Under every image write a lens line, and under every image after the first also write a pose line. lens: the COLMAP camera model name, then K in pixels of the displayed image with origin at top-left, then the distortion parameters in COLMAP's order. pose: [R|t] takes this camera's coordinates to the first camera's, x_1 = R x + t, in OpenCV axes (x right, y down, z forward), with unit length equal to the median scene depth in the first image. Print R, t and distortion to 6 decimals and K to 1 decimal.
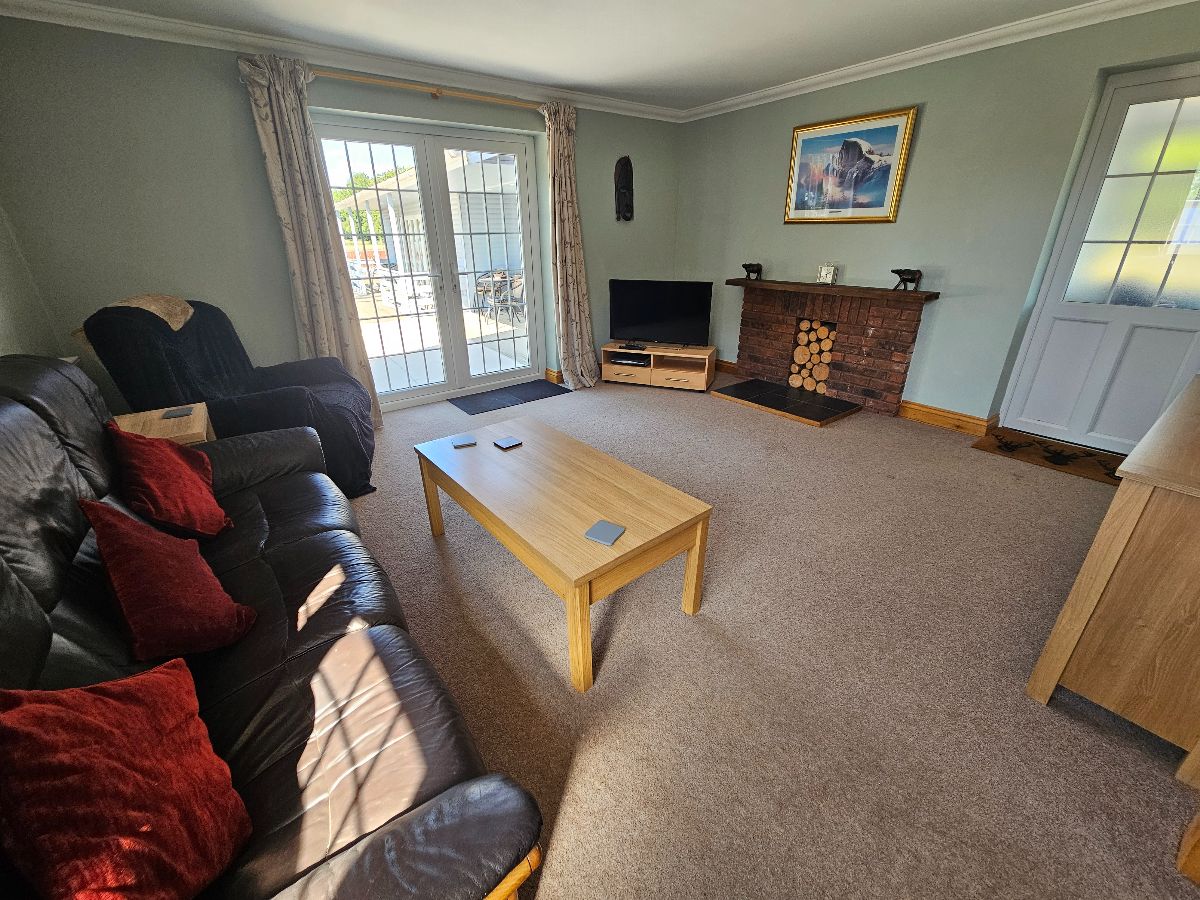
lens RADIAL K [[489.4, 0, 596.7], [0, 489.4, 440.1], [0, 0, 1]] dist [0.000182, -0.001966]
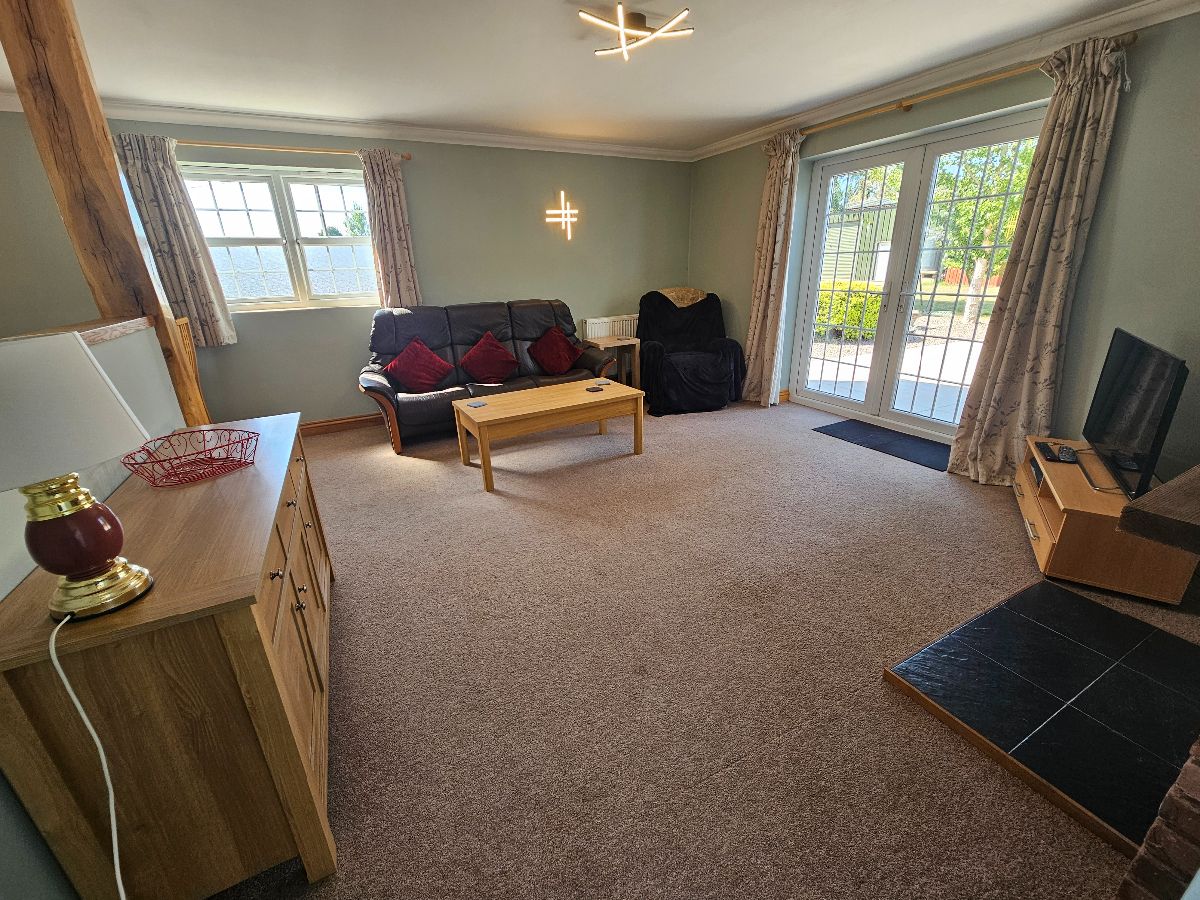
lens RADIAL K [[489.4, 0, 598.9], [0, 489.4, 443.2], [0, 0, 1]] dist [0.000182, -0.001966]
pose [[-0.158495, 0.355708, -0.921060, 0.707696], [-0.352430, 0.851020, 0.389305, -0.248763], [0.922319, 0.386312, -0.009520, 0.571910]]
